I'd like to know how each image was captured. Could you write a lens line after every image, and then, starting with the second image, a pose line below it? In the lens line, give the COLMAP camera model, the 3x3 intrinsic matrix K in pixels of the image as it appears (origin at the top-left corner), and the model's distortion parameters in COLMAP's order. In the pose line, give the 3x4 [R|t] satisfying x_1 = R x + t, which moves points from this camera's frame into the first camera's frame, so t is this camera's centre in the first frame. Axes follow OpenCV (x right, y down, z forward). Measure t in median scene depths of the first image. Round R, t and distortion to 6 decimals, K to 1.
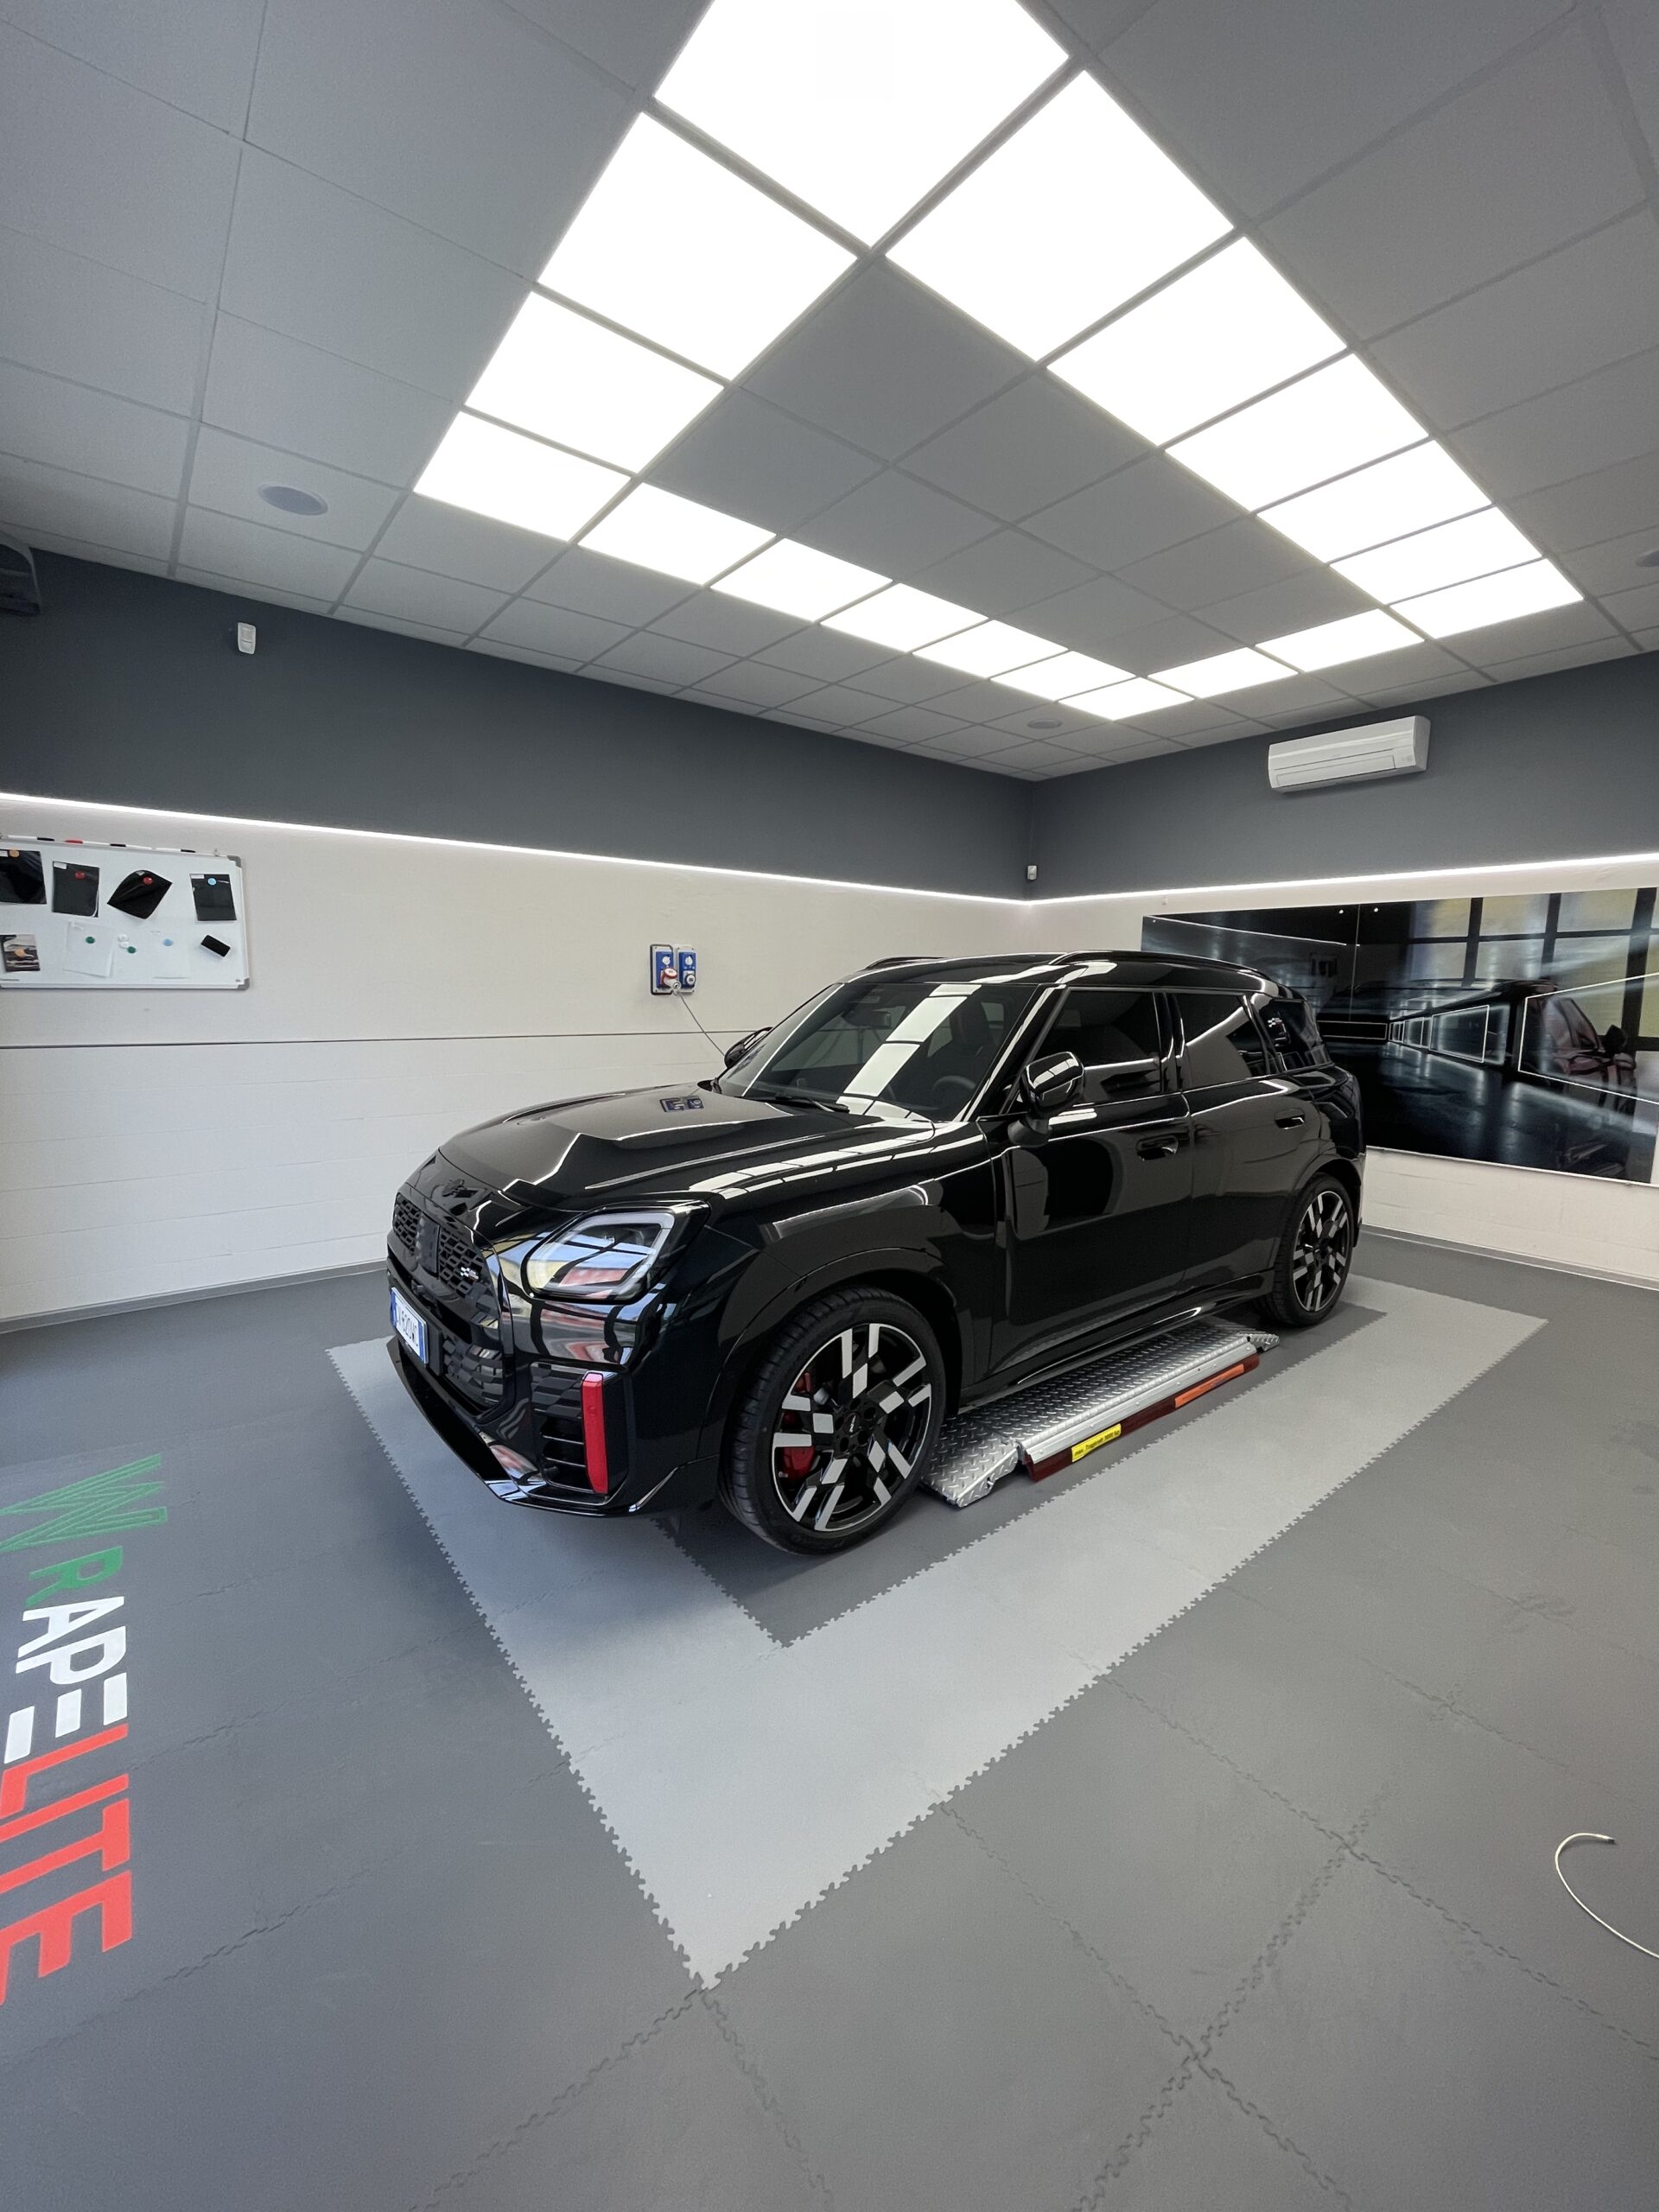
lens RADIAL K [[901.7, 0, 831.2], [0, 901.7, 1104.7], [0, 0, 1]] dist [-0.010486, 0.002904]
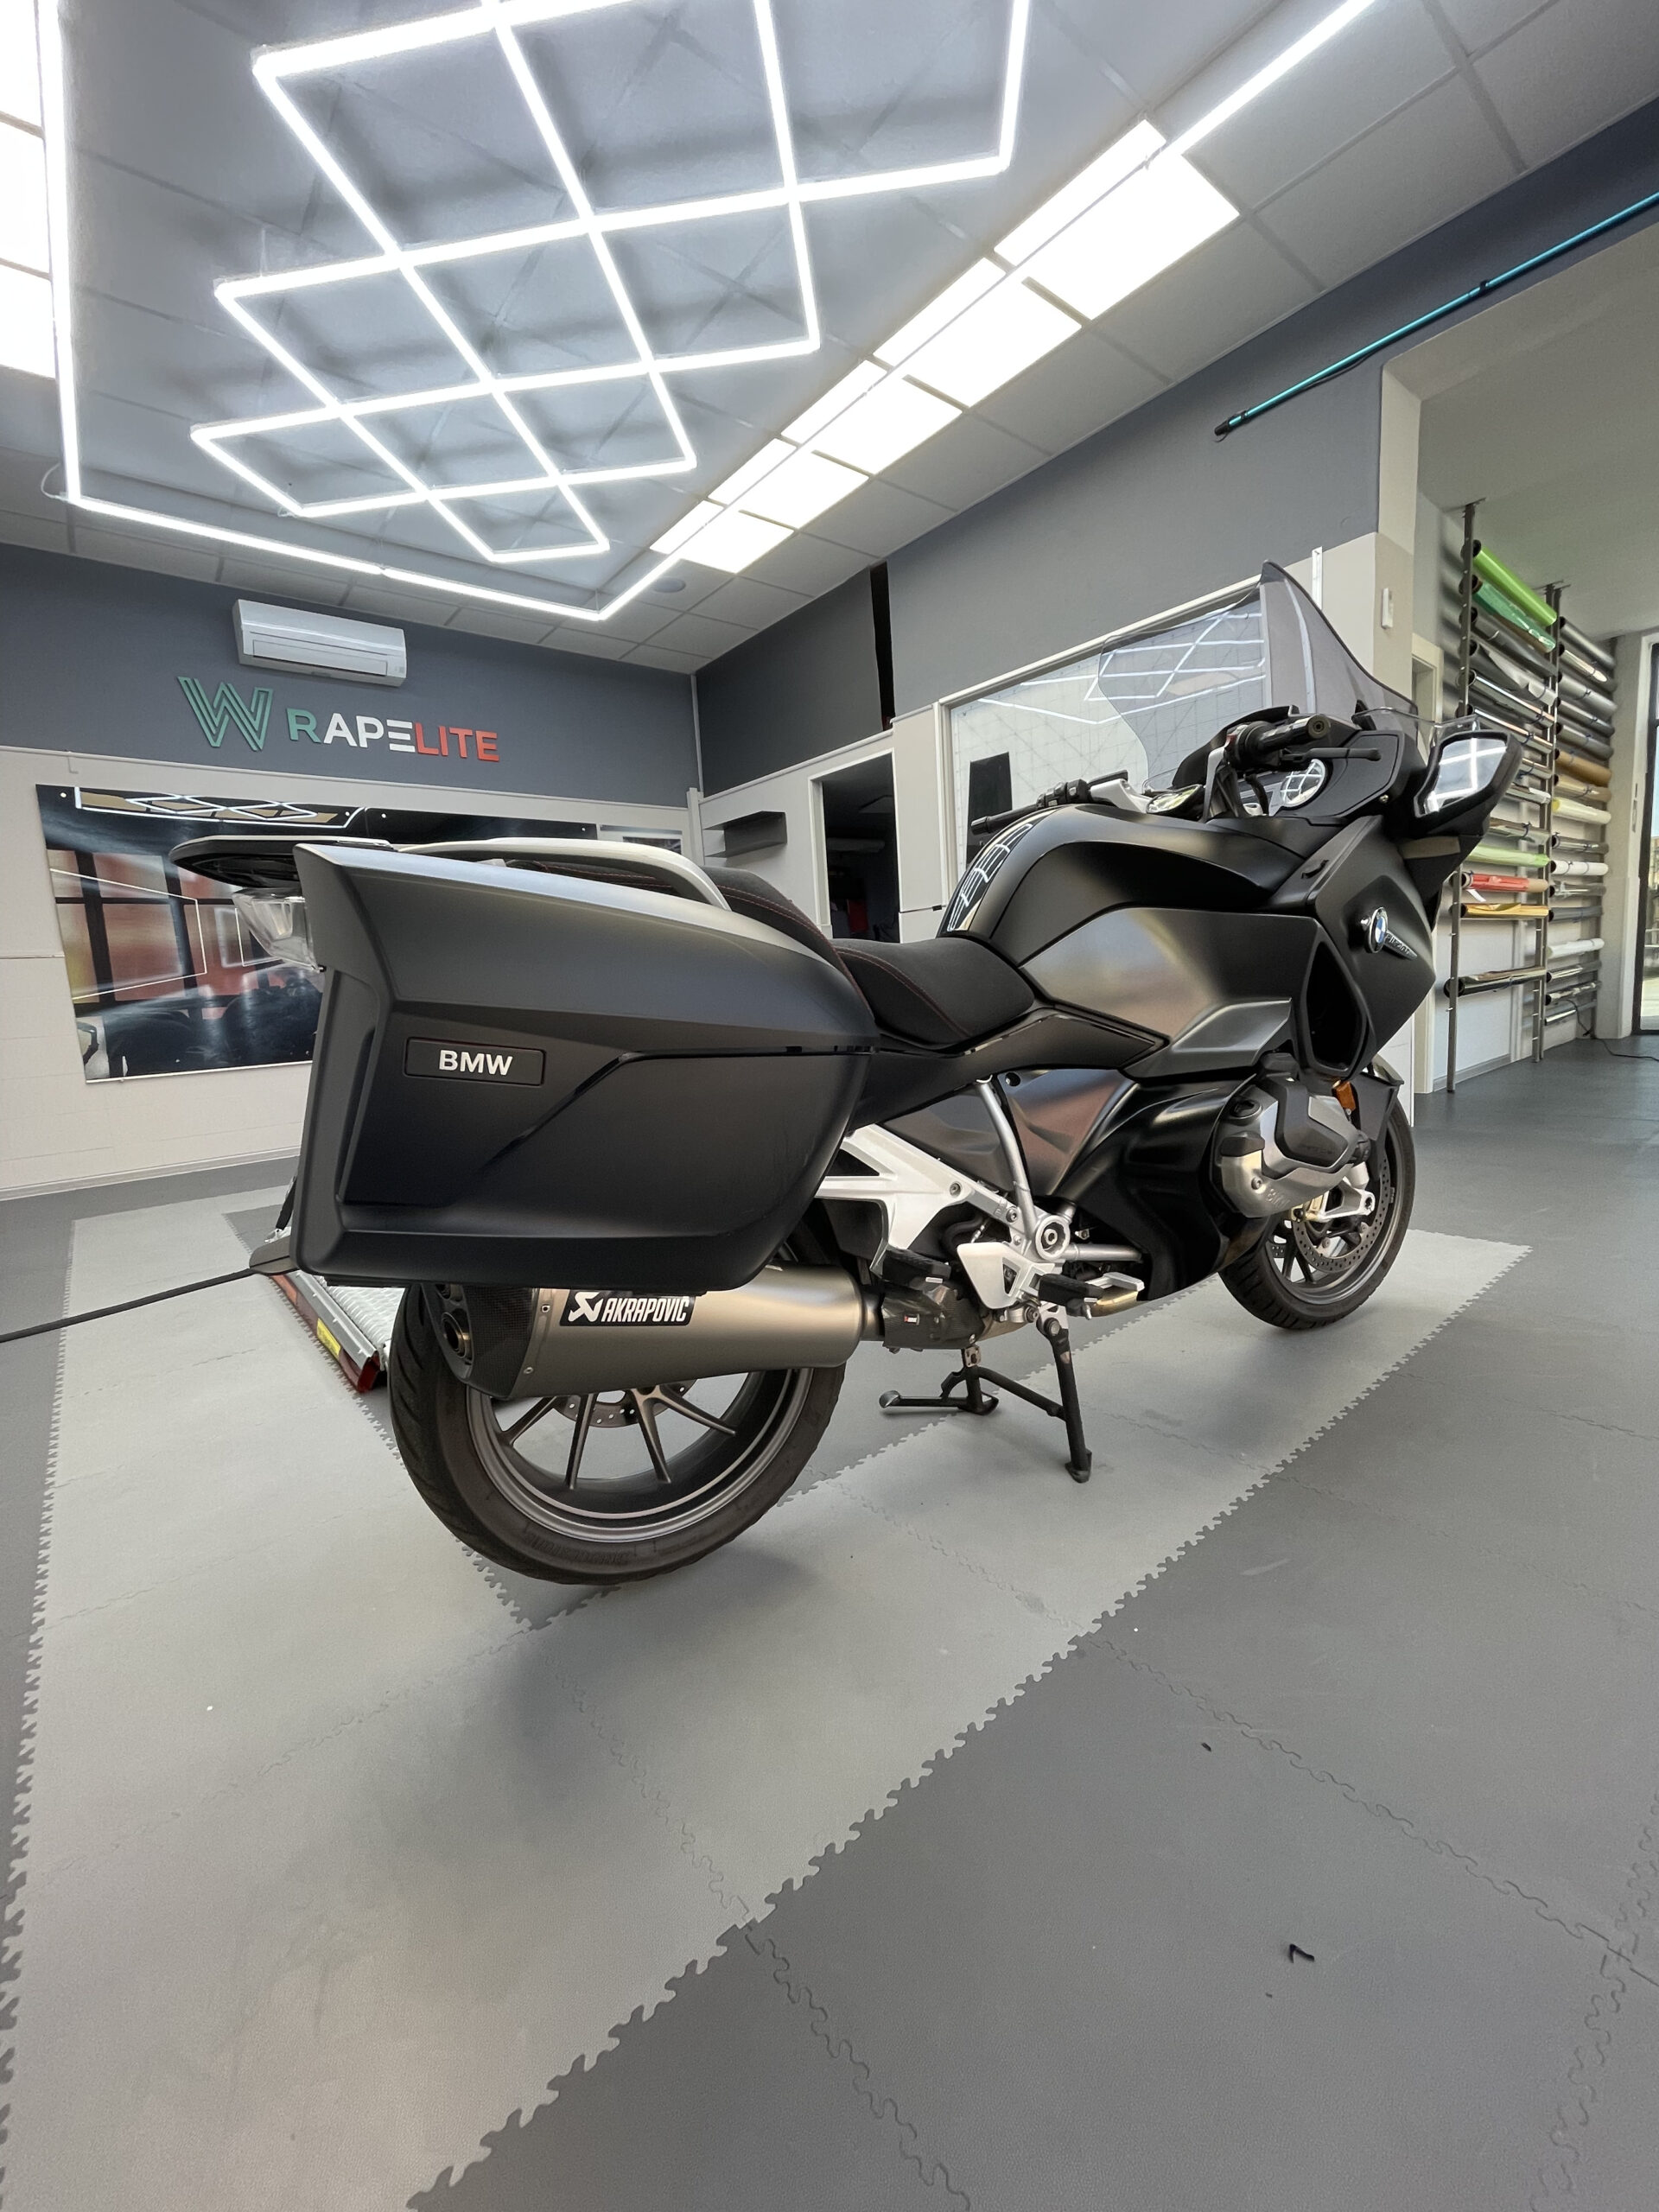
lens RADIAL K [[901.7, 0, 843.0], [0, 901.7, 1101.1], [0, 0, 1]] dist [-0.010486, 0.002904]
pose [[-0.027850, -0.138287, 0.990001, -0.481500], [0.190259, 0.971547, 0.141062, 0.051810], [-0.981339, 0.192285, -0.000747, 0.607923]]
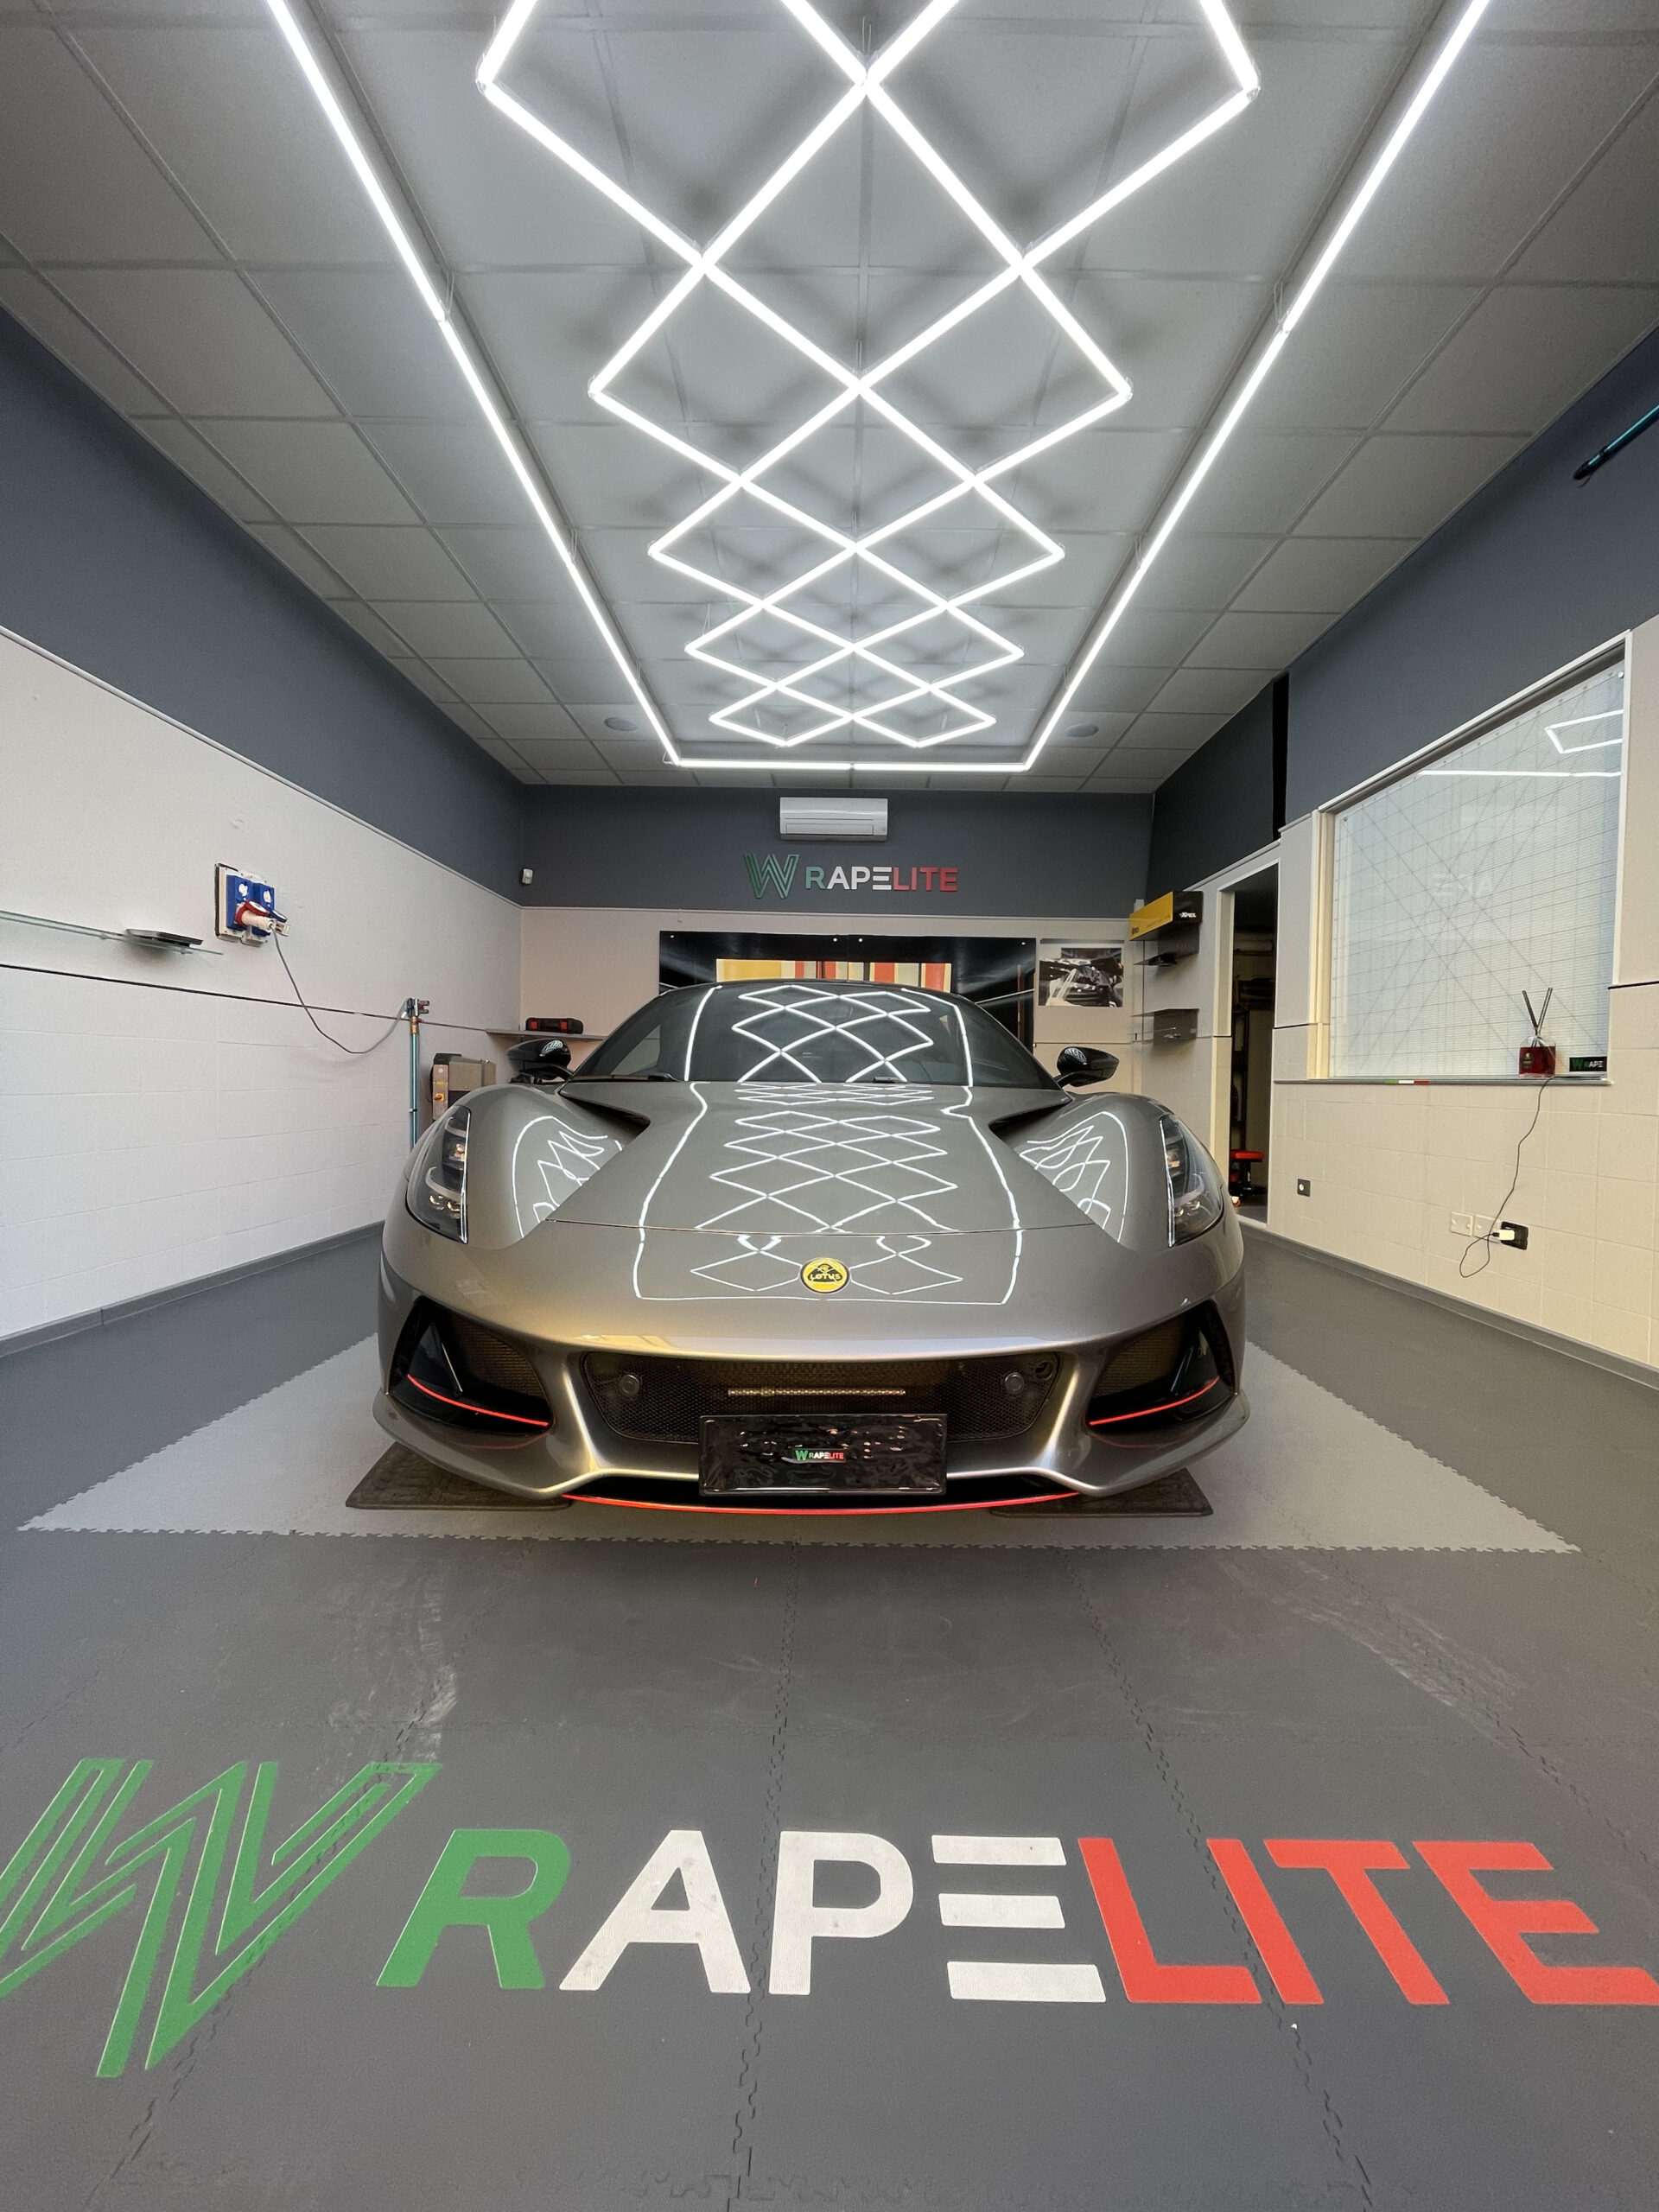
lens RADIAL K [[901.7, 0, 838.5], [0, 901.7, 1108.3], [0, 0, 1]] dist [-0.010486, 0.002904]
pose [[0.622276, -0.025744, 0.782374, -0.479719], [0.092552, 0.994868, -0.040877, 0.082716], [-0.777307, 0.097847, 0.621465, 0.257263]]
